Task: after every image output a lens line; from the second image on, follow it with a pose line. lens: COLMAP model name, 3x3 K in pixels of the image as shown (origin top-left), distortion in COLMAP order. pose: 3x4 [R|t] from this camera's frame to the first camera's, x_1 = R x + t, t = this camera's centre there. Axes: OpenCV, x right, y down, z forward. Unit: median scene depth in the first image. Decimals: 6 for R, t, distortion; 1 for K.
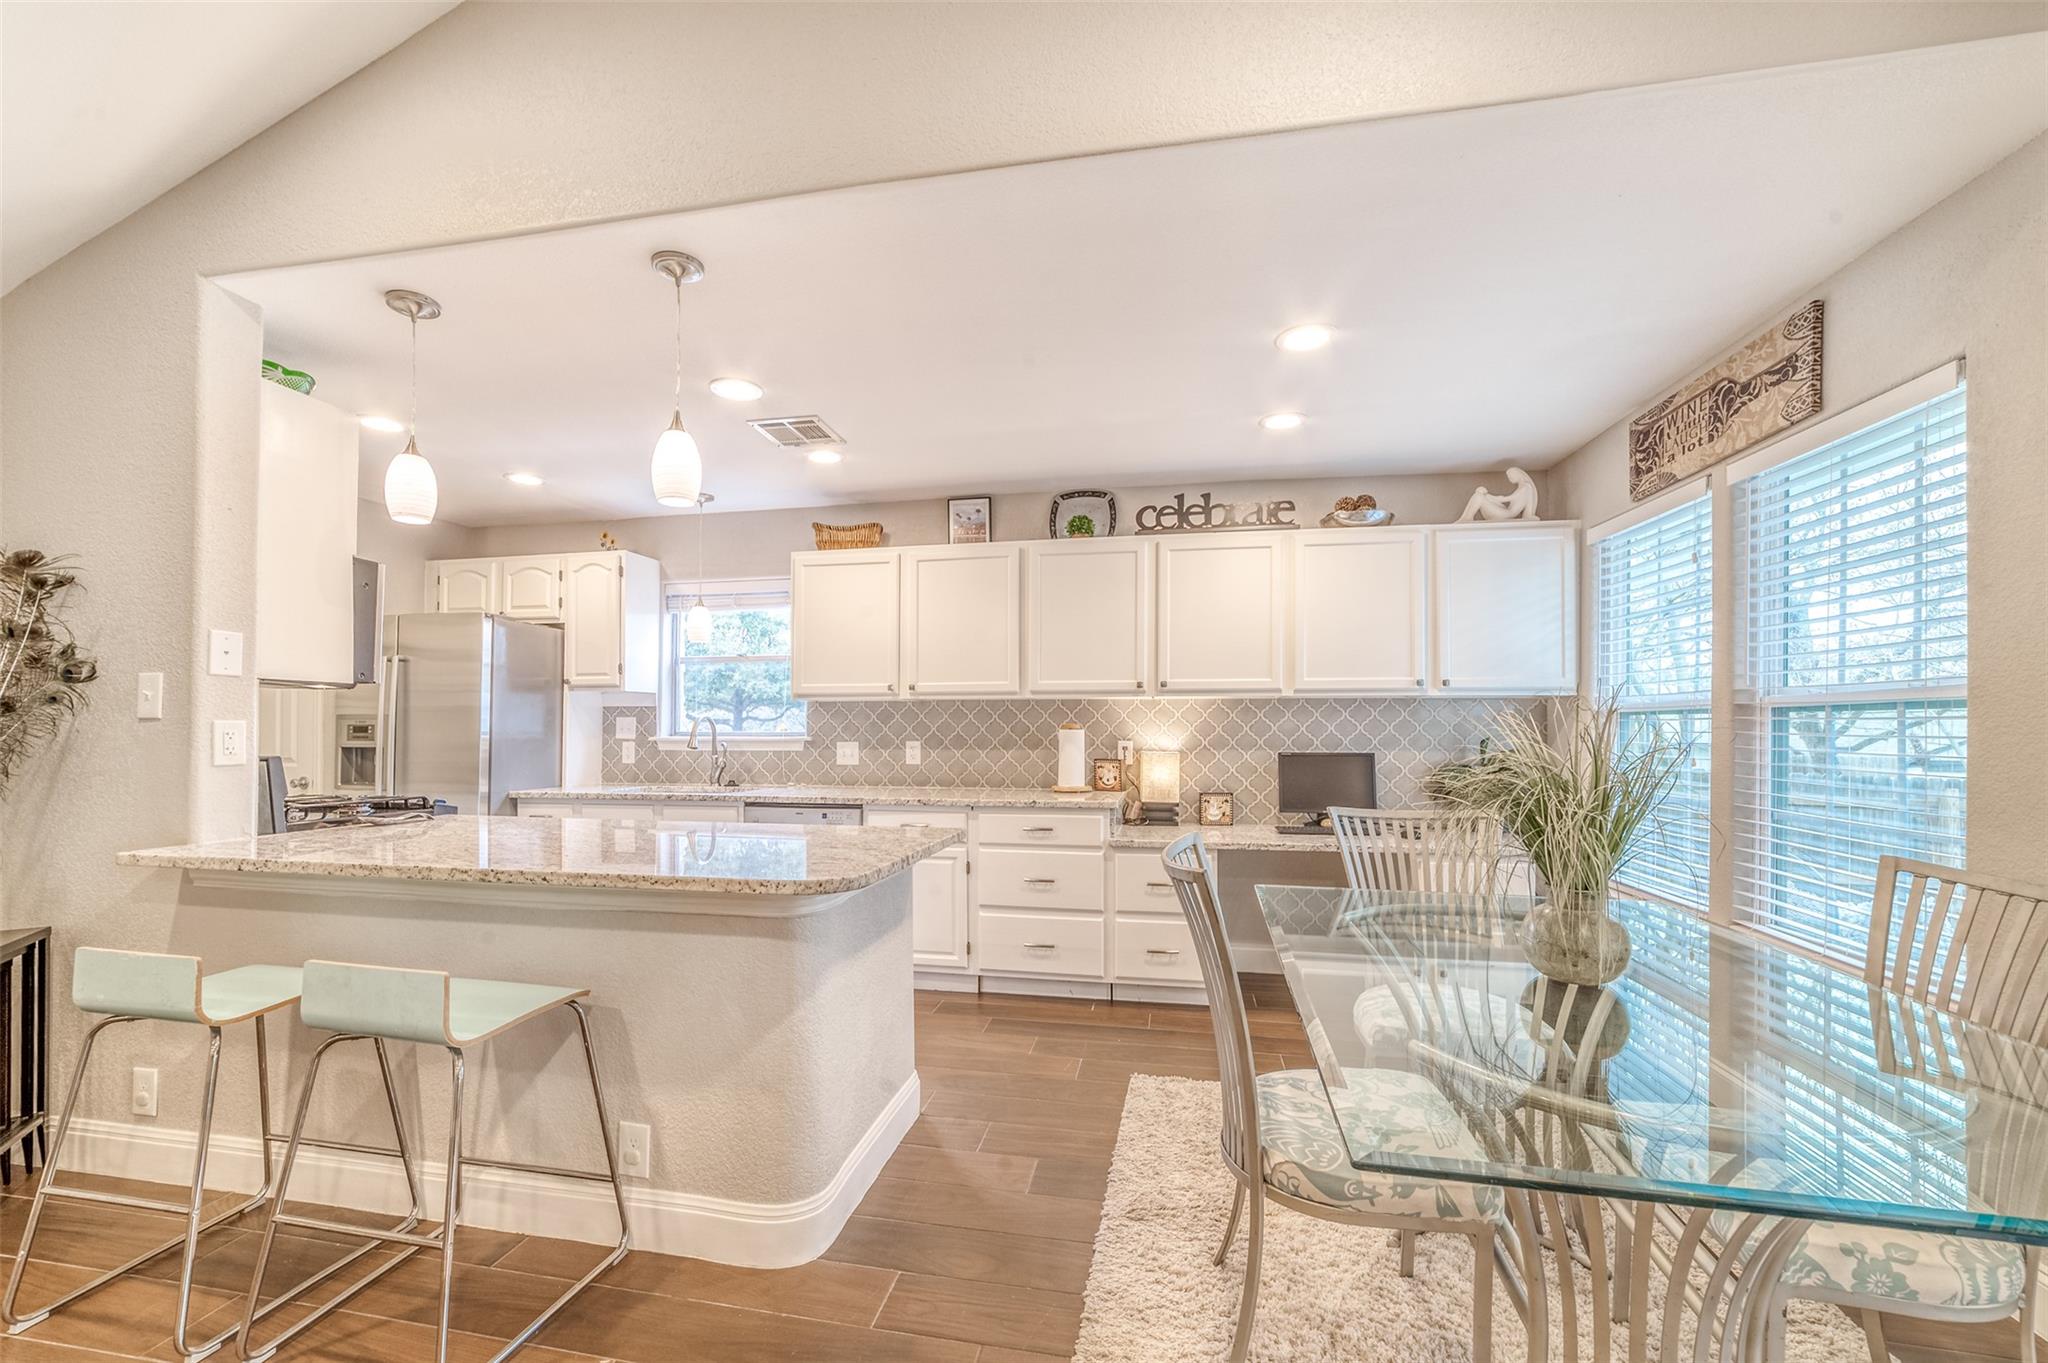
lens RADIAL K [[809.0, 0, 1021.1], [0, 809.0, 725.4], [0, 0, 1]] dist [-0.031312, 0.012183]
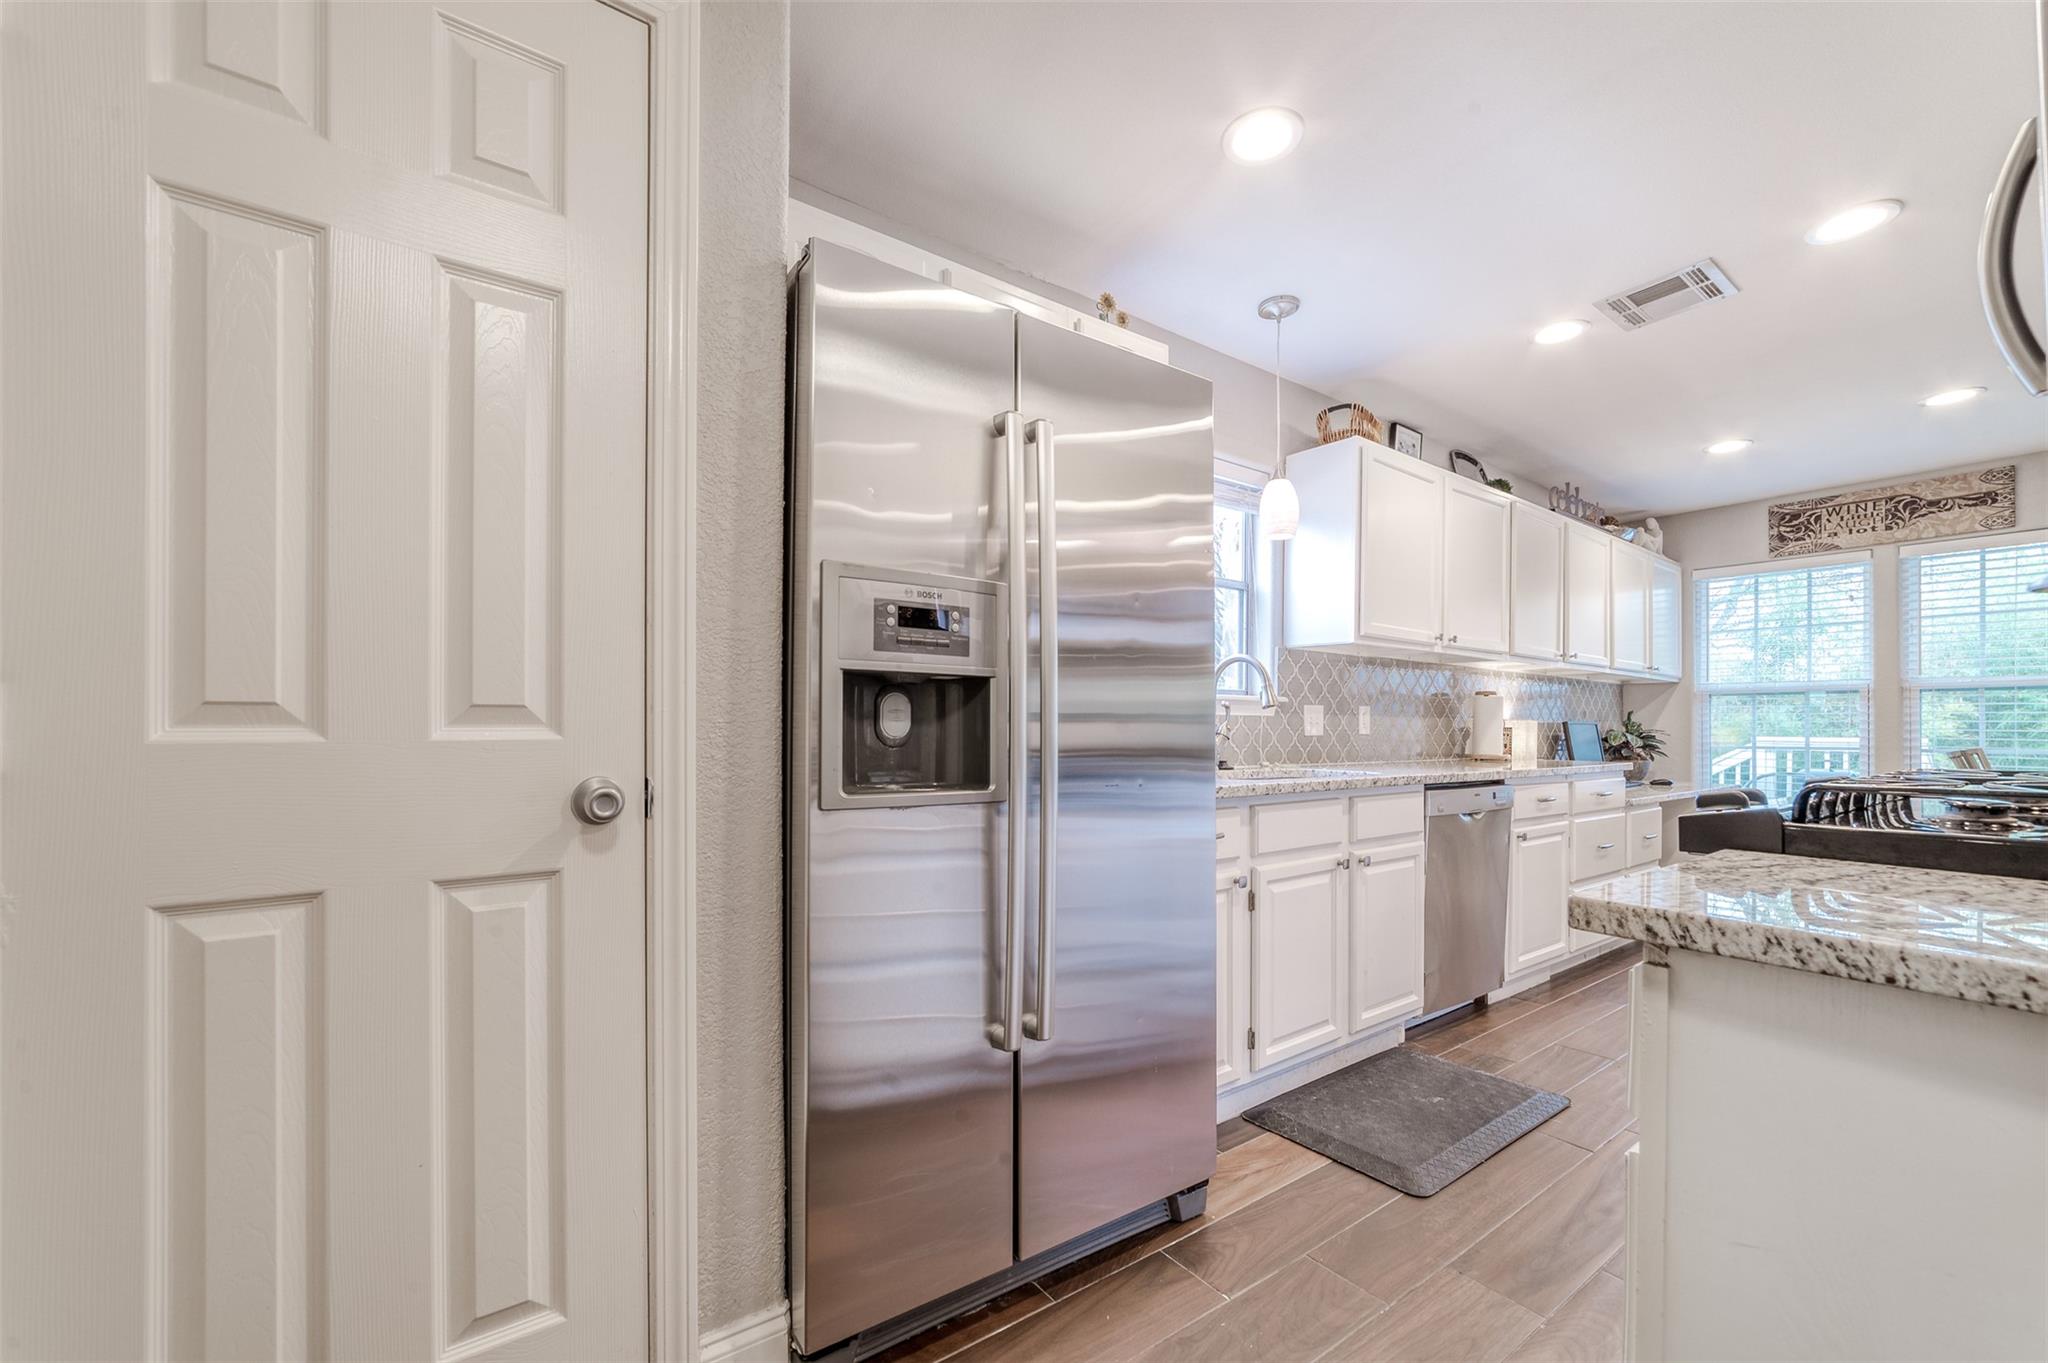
lens RADIAL K [[809.0, 0, 1021.1], [0, 809.0, 725.4], [0, 0, 1]] dist [-0.031312, 0.012183]
pose [[0.694538, 0.008070, 0.719410, -1.055161], [-0.008385, 0.999960, -0.003121, 0.049166], [-0.719407, -0.003865, 0.694578, 0.761461]]
